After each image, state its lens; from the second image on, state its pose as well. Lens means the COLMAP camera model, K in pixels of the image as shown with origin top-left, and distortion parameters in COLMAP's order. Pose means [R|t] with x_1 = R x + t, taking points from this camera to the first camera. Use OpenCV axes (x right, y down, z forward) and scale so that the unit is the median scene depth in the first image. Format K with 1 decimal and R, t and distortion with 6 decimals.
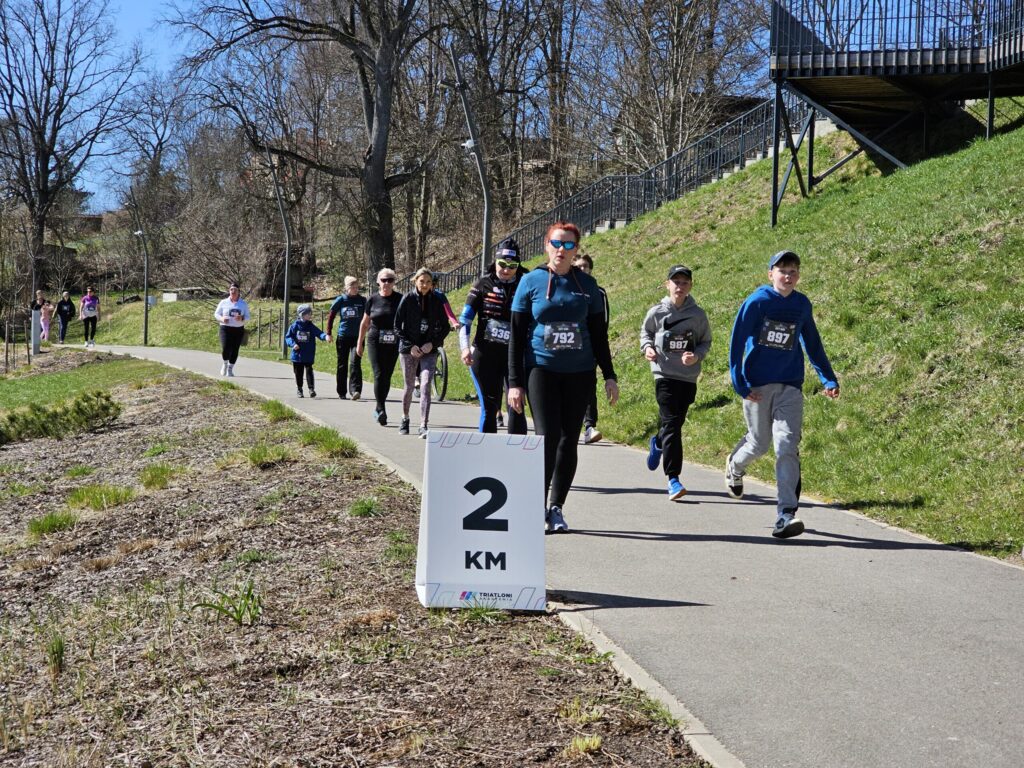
lens RADIAL K [[1979.4, 0, 555.0], [0, 1979.4, 384.3], [0, 0, 1]] dist [0.007548, 0.250144]
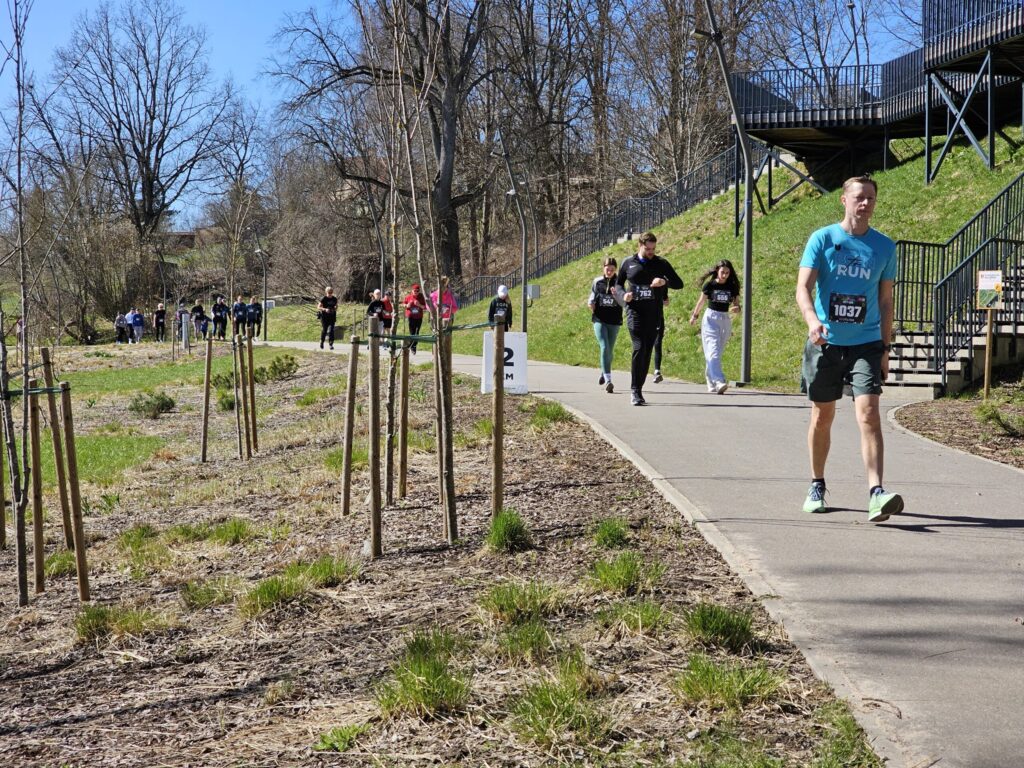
lens RADIAL K [[1986.7, 0, 512.0], [0, 1986.7, 384.0], [0, 0, 1]] dist [0.039542, 0.121957]
pose [[0.998256, -0.021583, -0.054954, 0.011855], [0.021483, 0.999766, -0.002422, 0.009672], [0.054993, 0.001237, 0.998486, -0.168859]]
